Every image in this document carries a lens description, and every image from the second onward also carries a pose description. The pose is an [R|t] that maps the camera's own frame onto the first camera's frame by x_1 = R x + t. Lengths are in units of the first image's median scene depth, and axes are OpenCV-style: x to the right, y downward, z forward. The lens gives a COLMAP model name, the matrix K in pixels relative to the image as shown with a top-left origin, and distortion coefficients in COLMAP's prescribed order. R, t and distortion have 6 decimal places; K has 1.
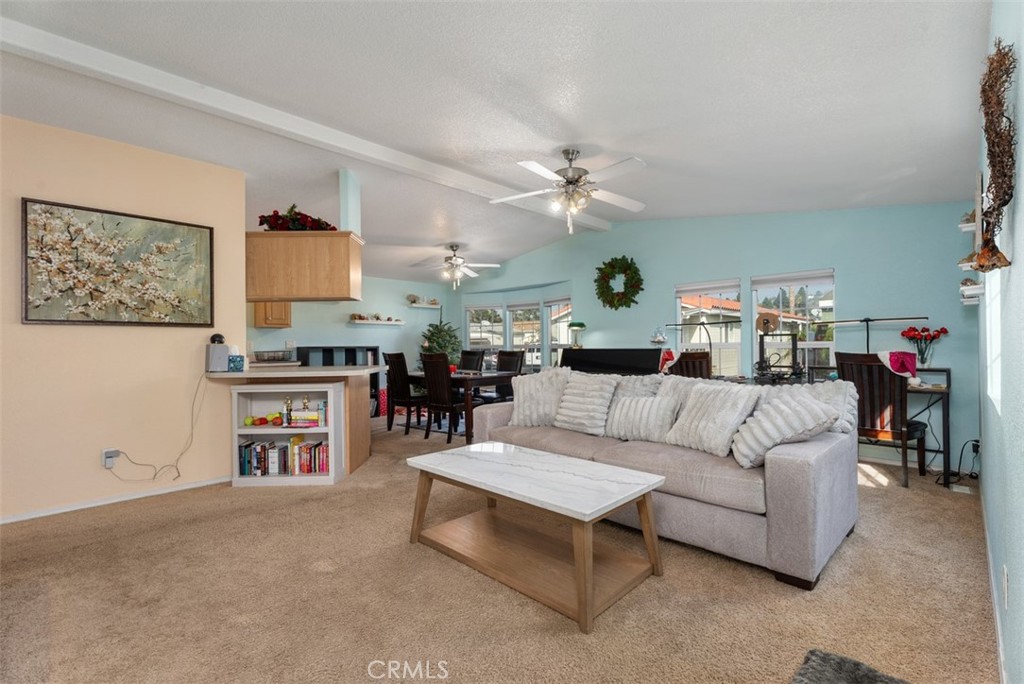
lens RADIAL K [[458.2, 0, 511.8], [0, 458.2, 345.3], [0, 0, 1]] dist [0.002459, -0.003486]
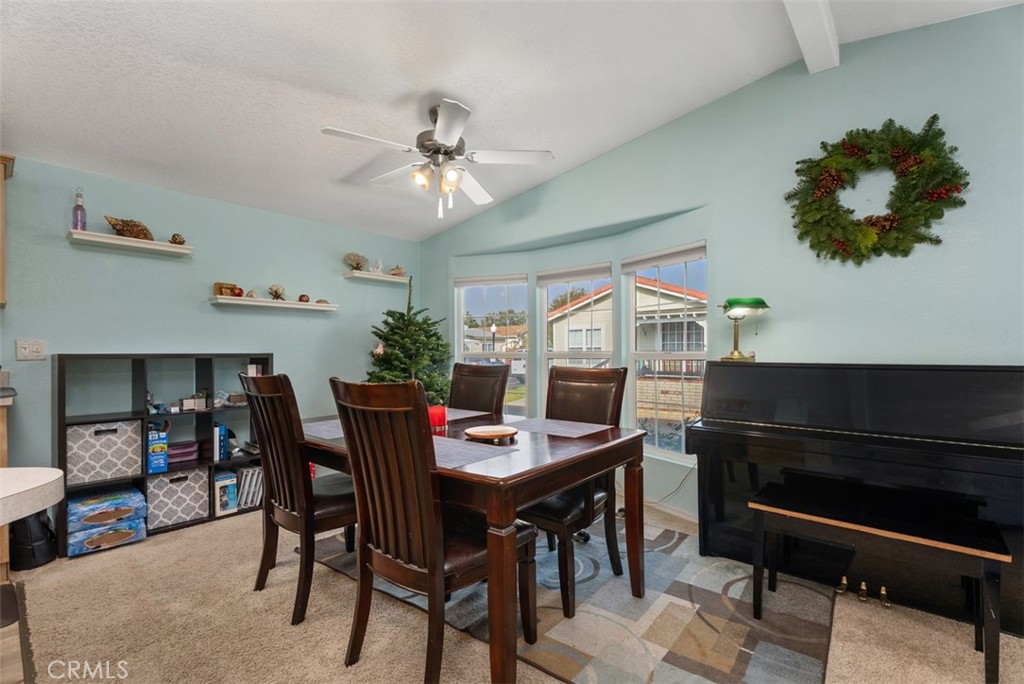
lens RADIAL K [[458.2, 0, 508.6], [0, 458.2, 353.7], [0, 0, 1]] dist [0.002459, -0.003486]
pose [[0.998760, 0.006832, 0.049322, -0.090547], [-0.006993, 0.999971, 0.003090, -0.000578], [-0.049299, -0.003431, 0.998778, 0.635523]]
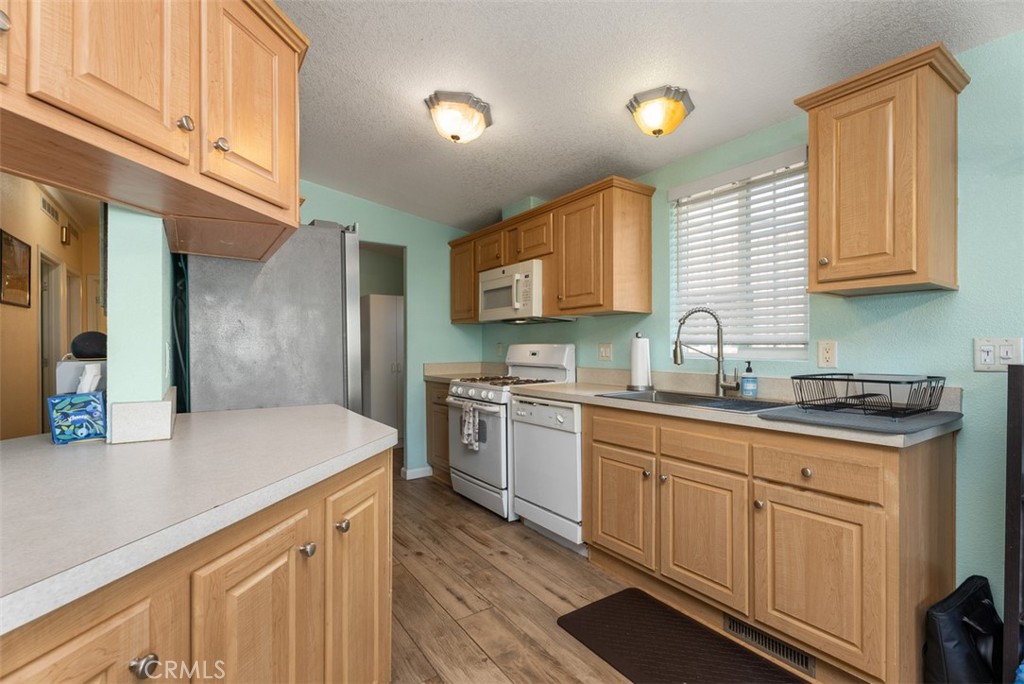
lens RADIAL K [[458.2, 0, 512.4], [0, 458.2, 348.8], [0, 0, 1]] dist [0.002459, -0.003486]
pose [[-0.193315, 0.020580, -0.980921, -0.218918], [0.004960, 0.999788, 0.019999, -0.010693], [0.981124, -0.000999, -0.193376, 0.877946]]
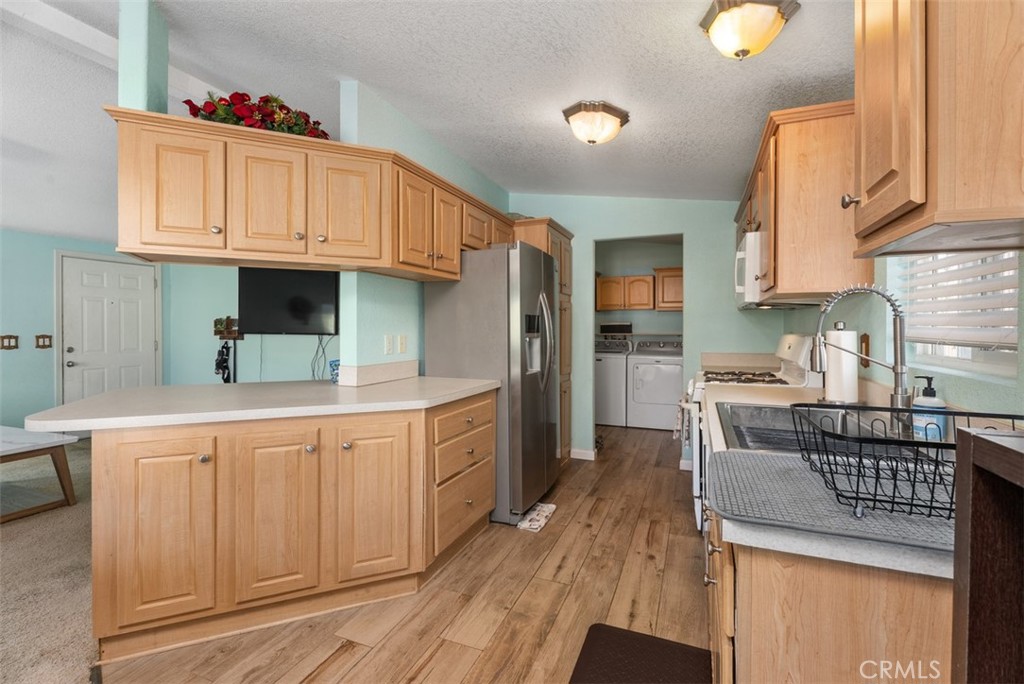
lens RADIAL K [[458.2, 0, 518.8], [0, 458.2, 333.8], [0, 0, 1]] dist [0.002459, -0.003486]
pose [[-0.919669, 0.018673, -0.392251, -0.375760], [0.013245, 0.999775, 0.016539, -0.017400], [0.392471, 0.010015, -0.919710, 1.120414]]
